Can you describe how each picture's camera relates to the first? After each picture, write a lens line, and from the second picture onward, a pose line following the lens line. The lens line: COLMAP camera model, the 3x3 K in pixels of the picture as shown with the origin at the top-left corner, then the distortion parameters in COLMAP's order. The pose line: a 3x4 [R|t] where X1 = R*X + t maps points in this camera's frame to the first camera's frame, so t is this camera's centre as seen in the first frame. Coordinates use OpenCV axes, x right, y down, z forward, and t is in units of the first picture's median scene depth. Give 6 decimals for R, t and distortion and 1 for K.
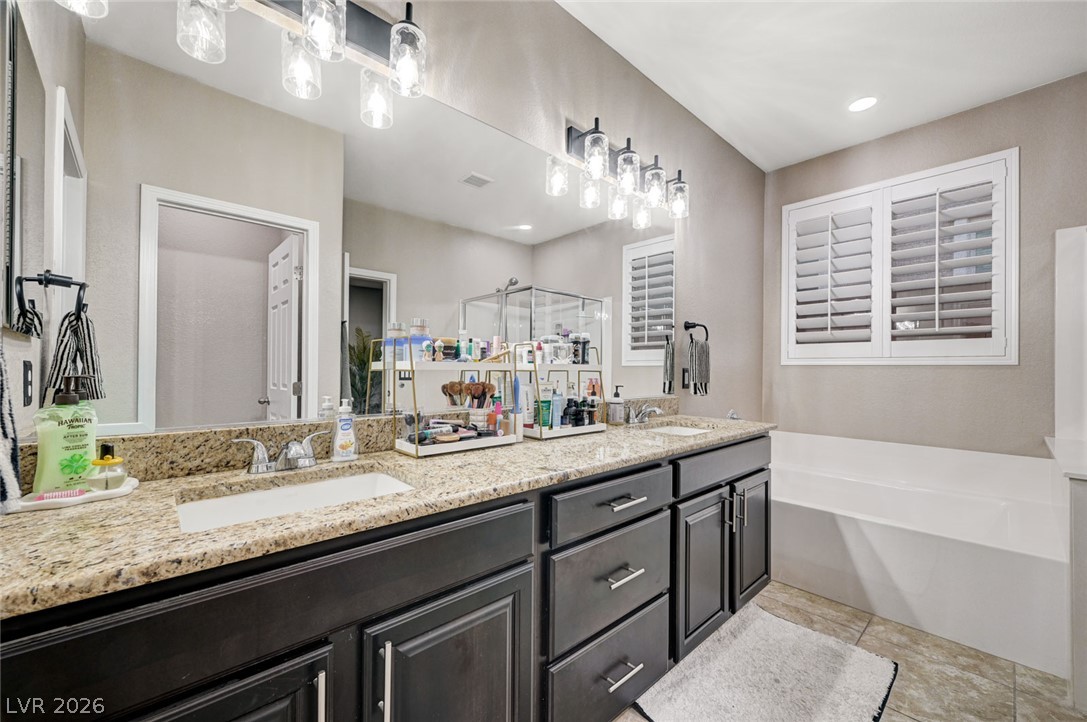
lens RADIAL K [[433.1, 0, 543.8], [0, 433.1, 365.5], [0, 0, 1]] dist [0.000925, 0.000276]
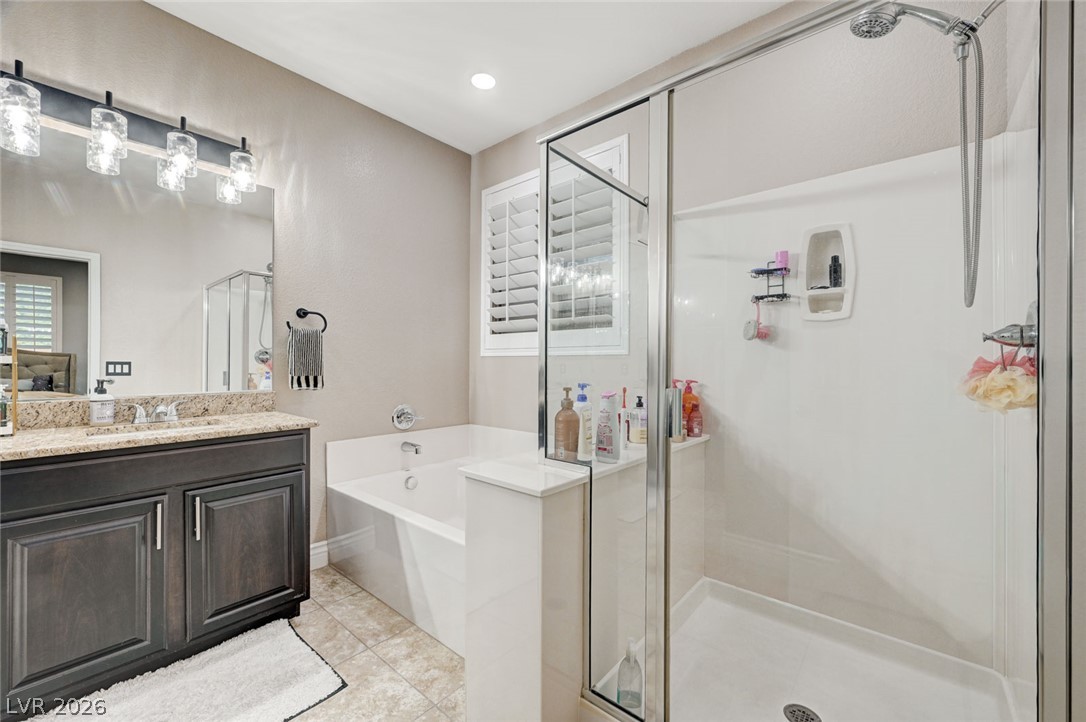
lens RADIAL K [[432.7, 0, 545.0], [0, 432.7, 361.0], [0, 0, 1]] dist [0.000925, 0.000276]
pose [[0.993888, -0.004997, 0.110277, 0.692516], [0.004434, 0.999976, 0.005352, 0.005428], [-0.110301, -0.004831, 0.993886, 0.037537]]
